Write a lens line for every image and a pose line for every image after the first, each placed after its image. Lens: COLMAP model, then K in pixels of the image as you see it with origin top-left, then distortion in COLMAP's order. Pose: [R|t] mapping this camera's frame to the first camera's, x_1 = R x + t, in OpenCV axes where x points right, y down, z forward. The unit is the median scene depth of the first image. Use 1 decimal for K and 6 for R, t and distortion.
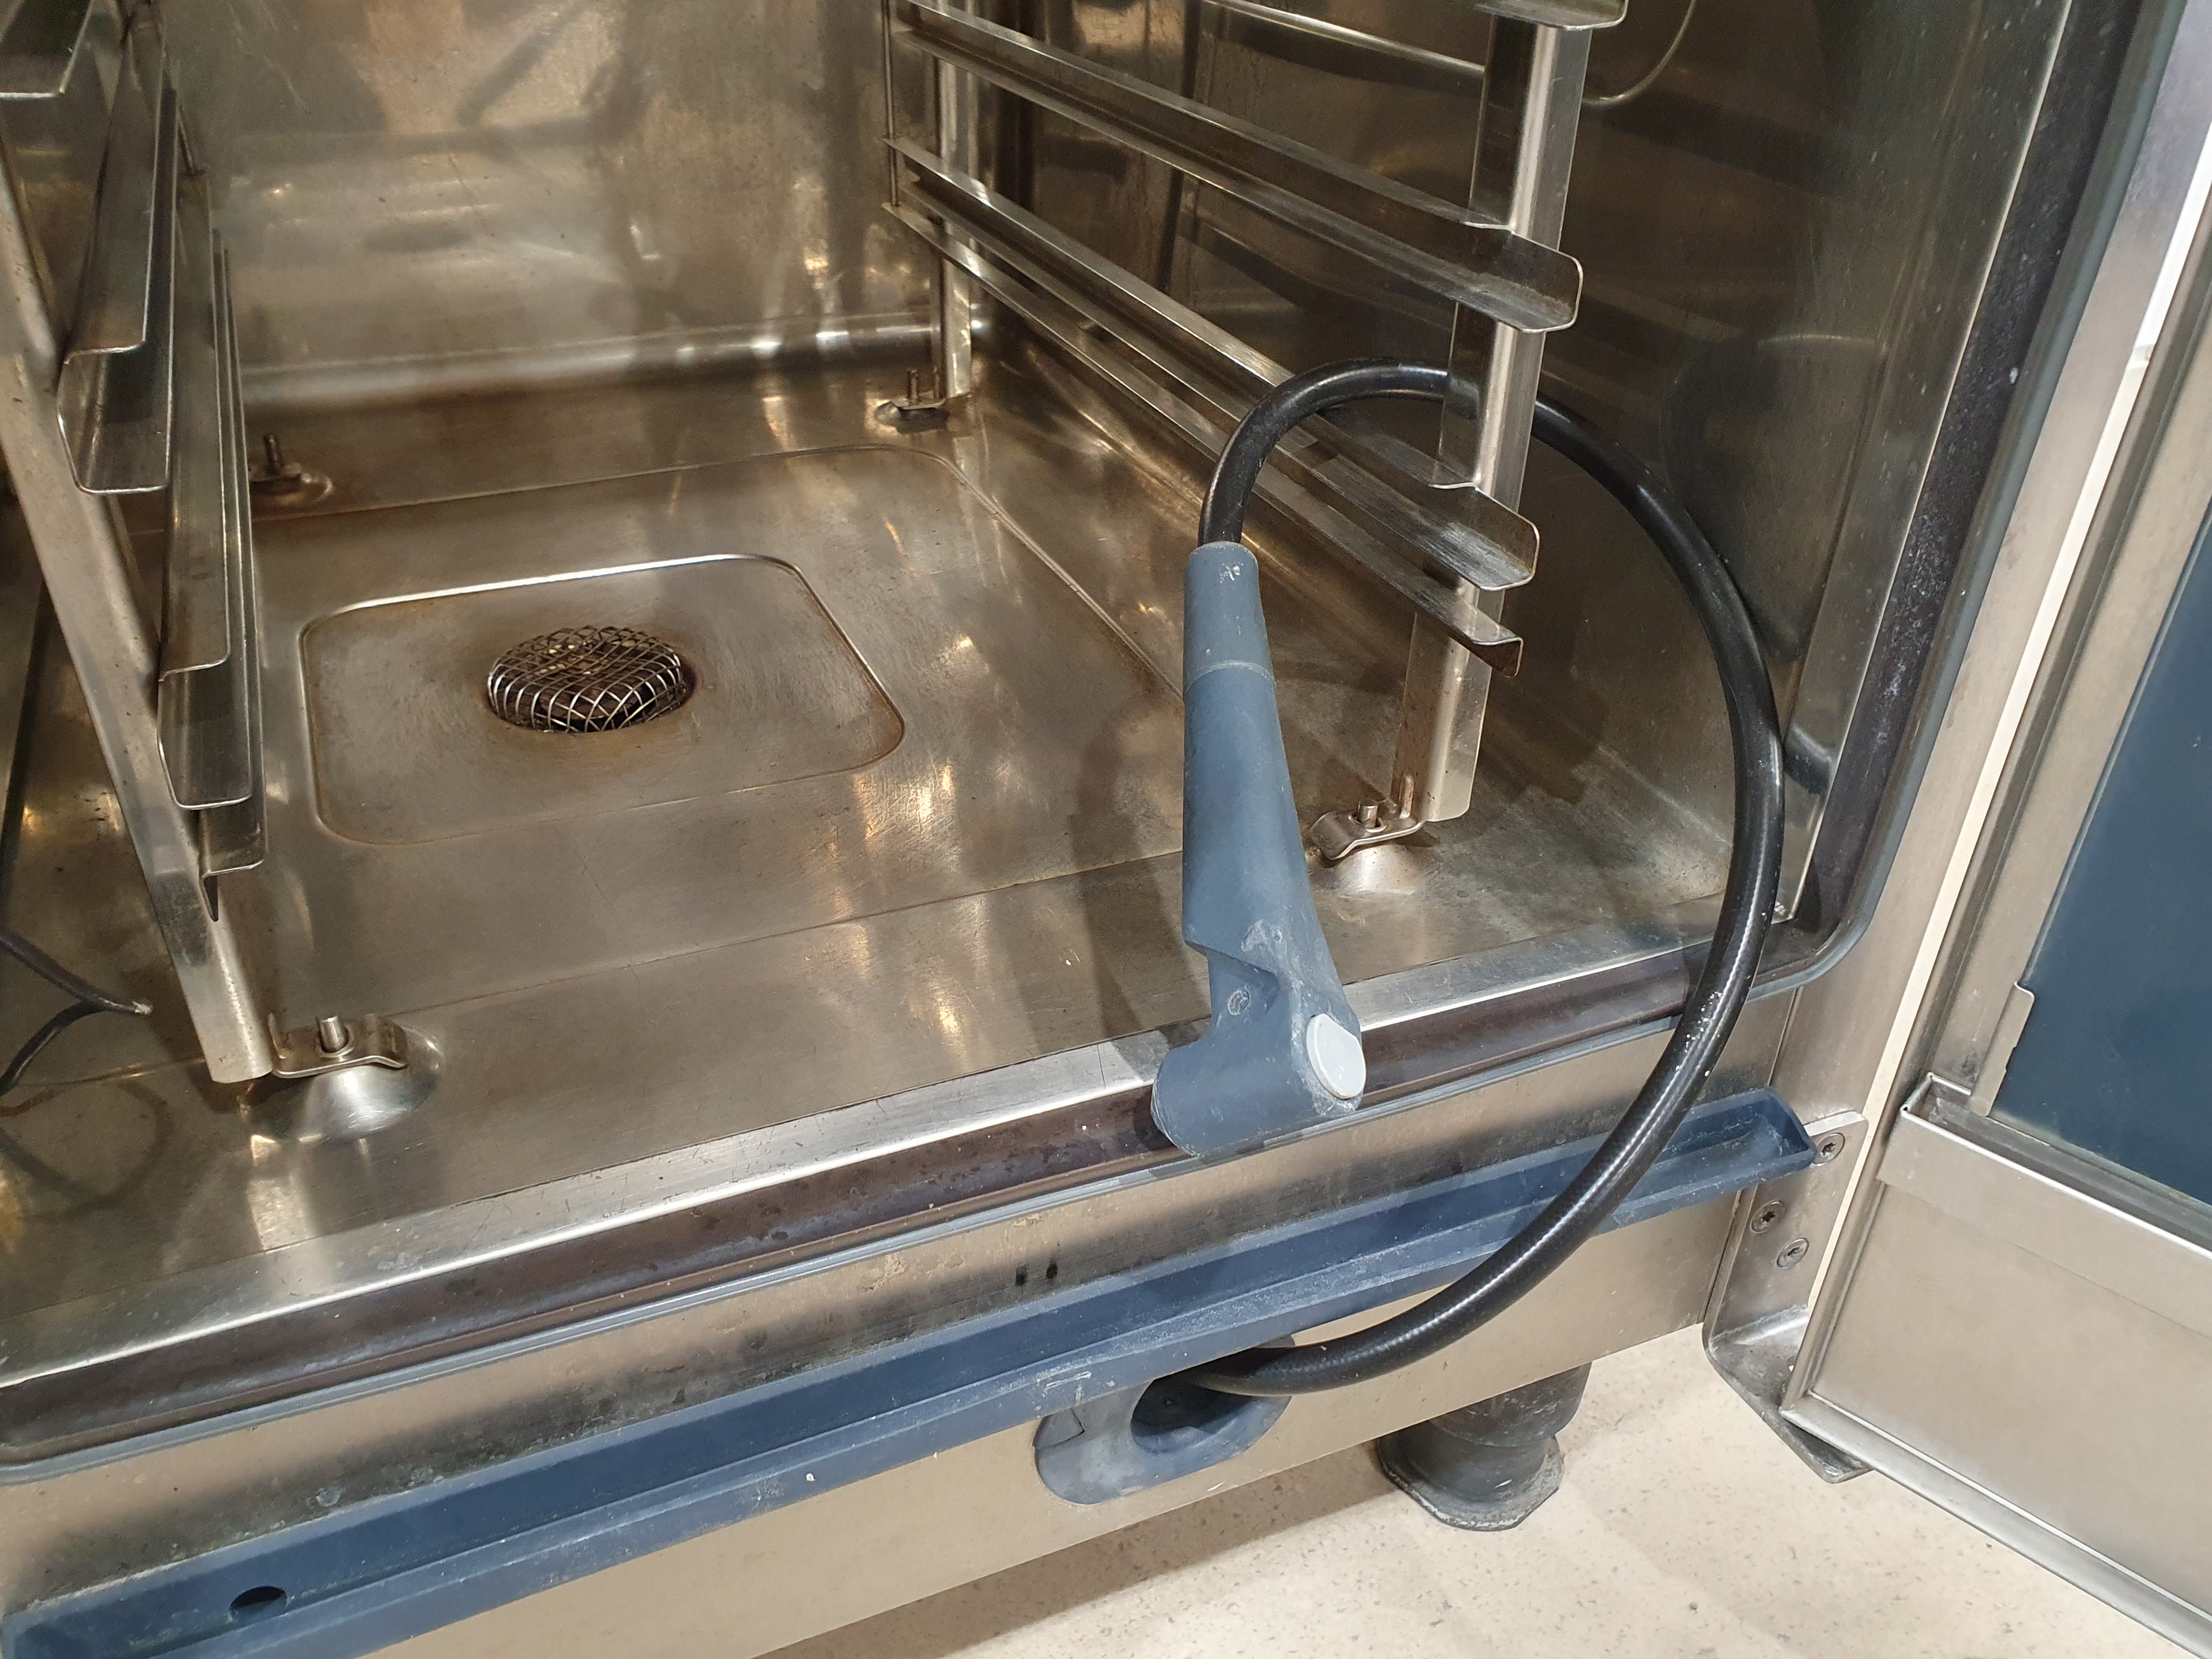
lens RADIAL K [[1750.5, 0, 1093.9], [0, 1750.5, 841.7], [0, 0, 1]] dist [-0.007549, 0.003725]
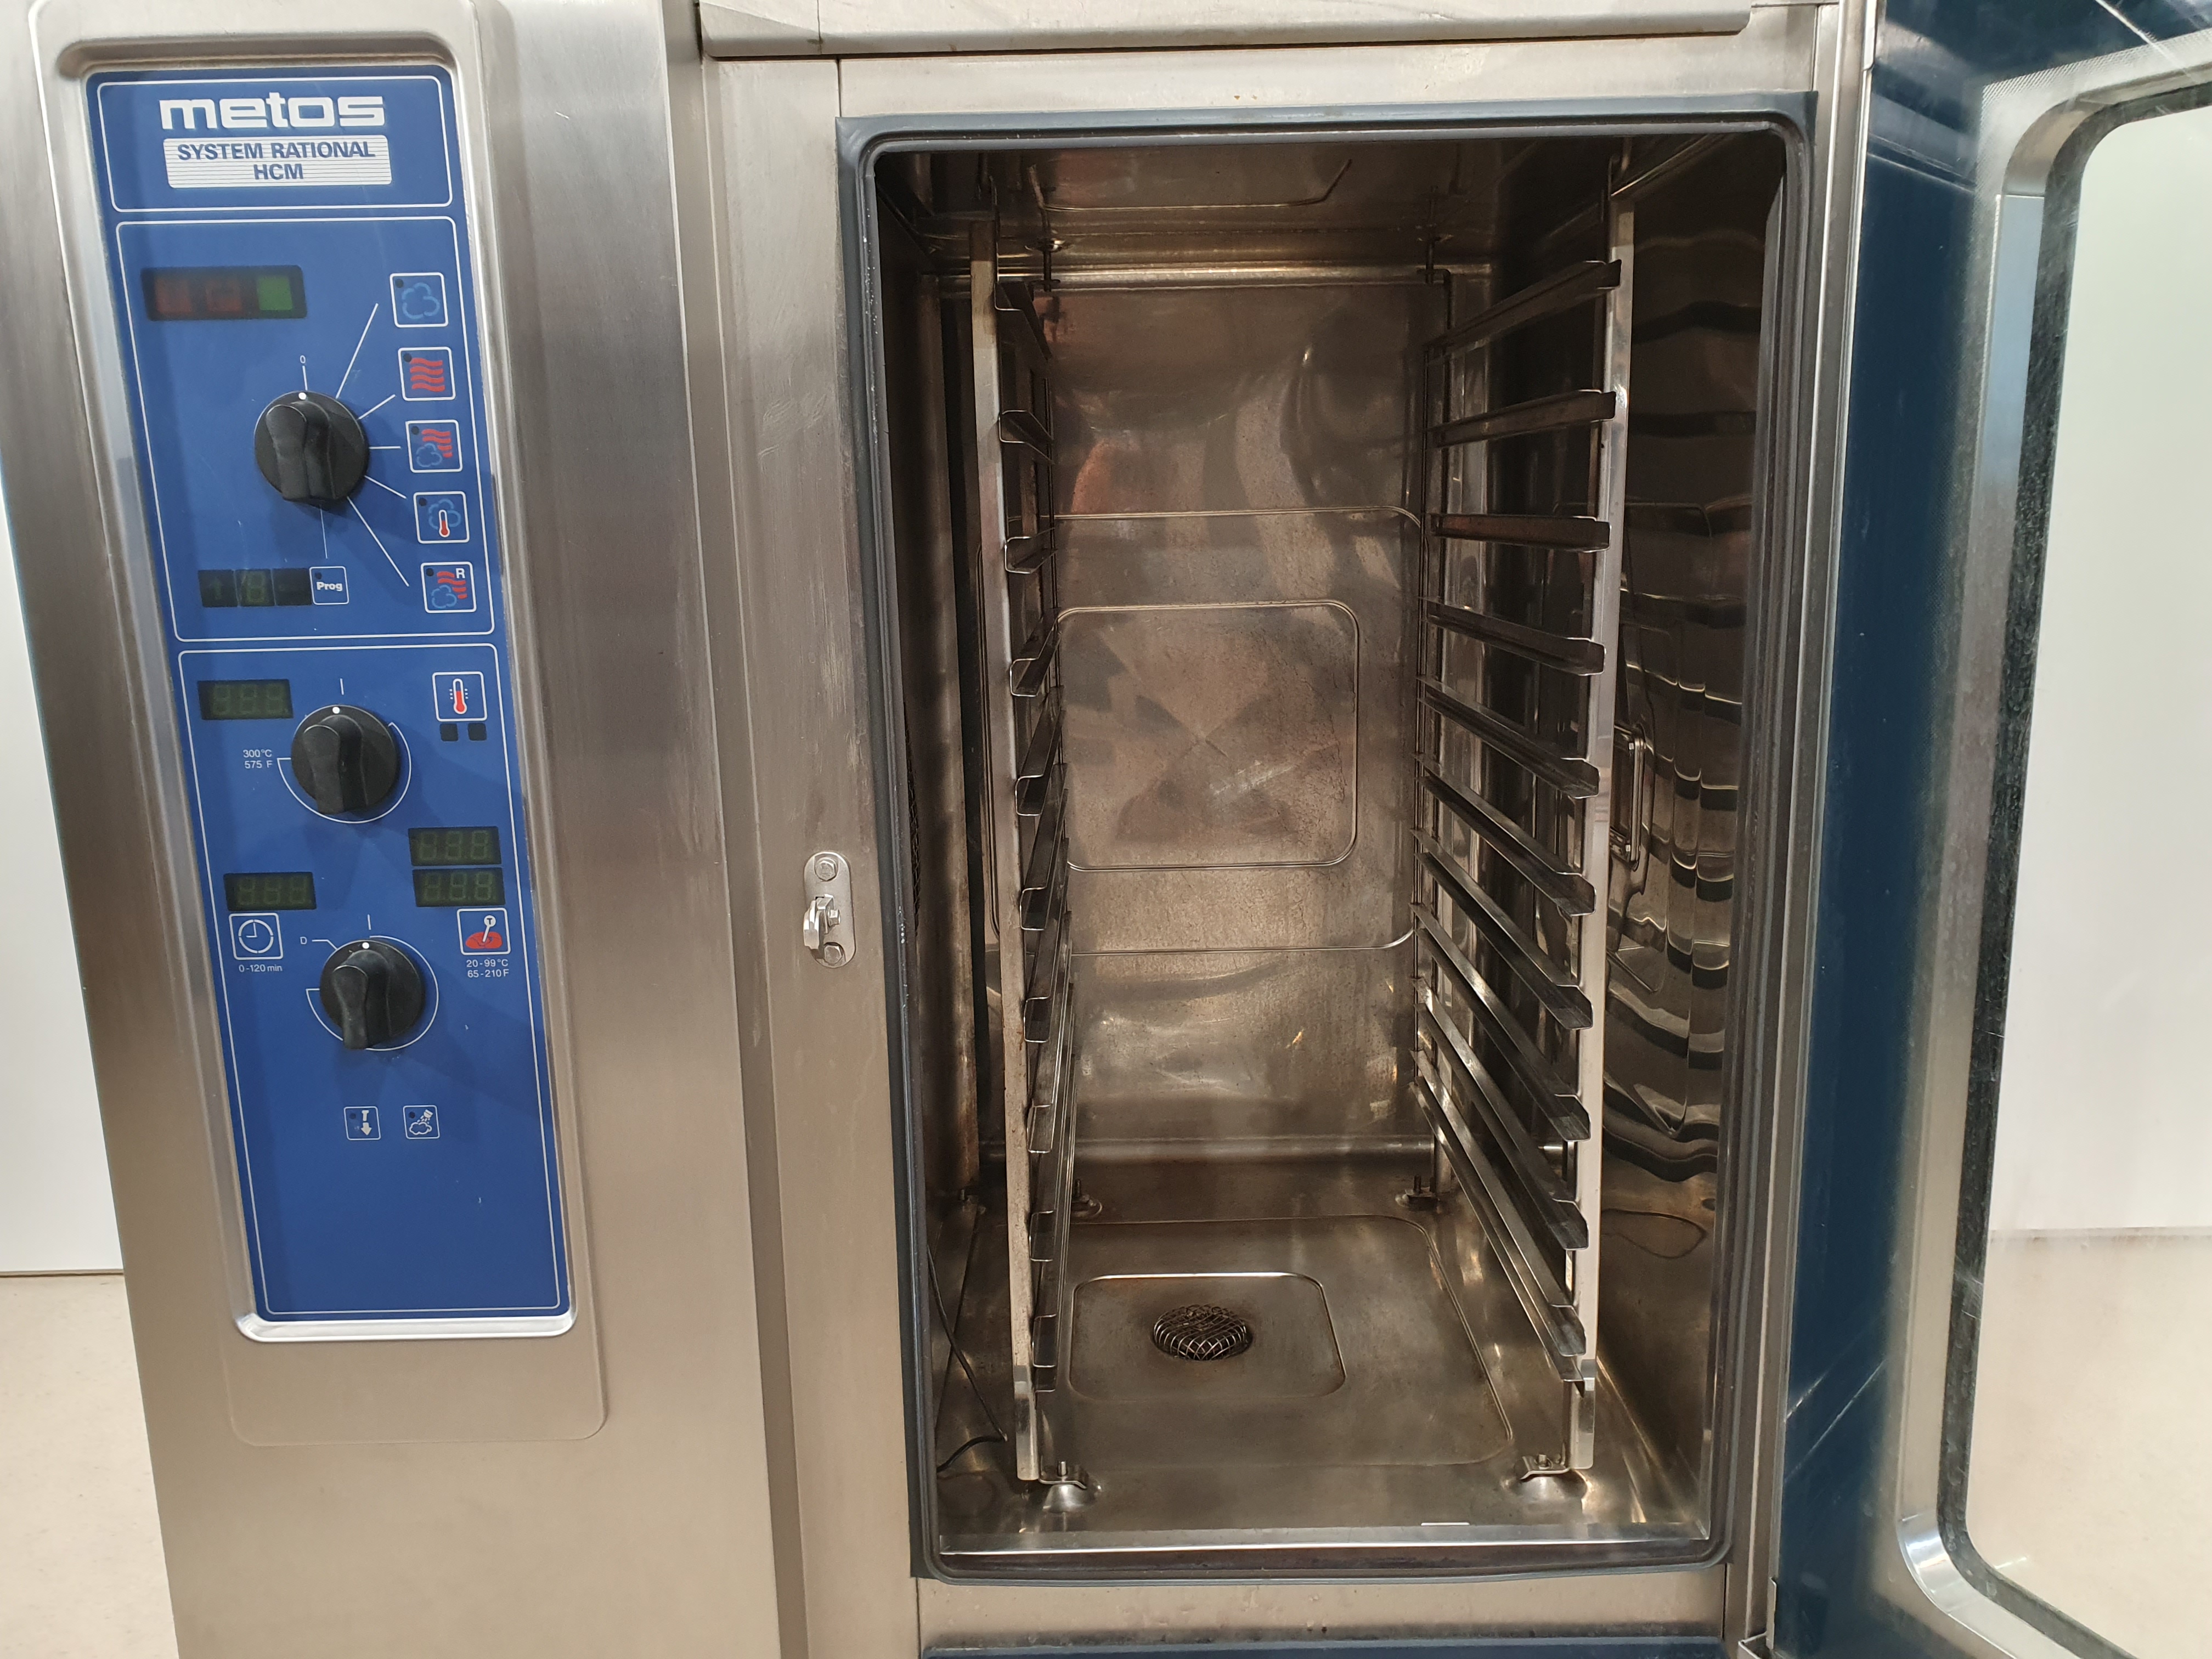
lens RADIAL K [[1750.5, 0, 1104.5], [0, 1750.5, 837.1], [0, 0, 1]] dist [-0.007549, 0.003725]
pose [[0.914538, 0.029526, -0.403420, 0.405724], [-0.170552, 0.932492, -0.318387, 0.035399], [0.366785, 0.359982, 0.857835, -0.976043]]
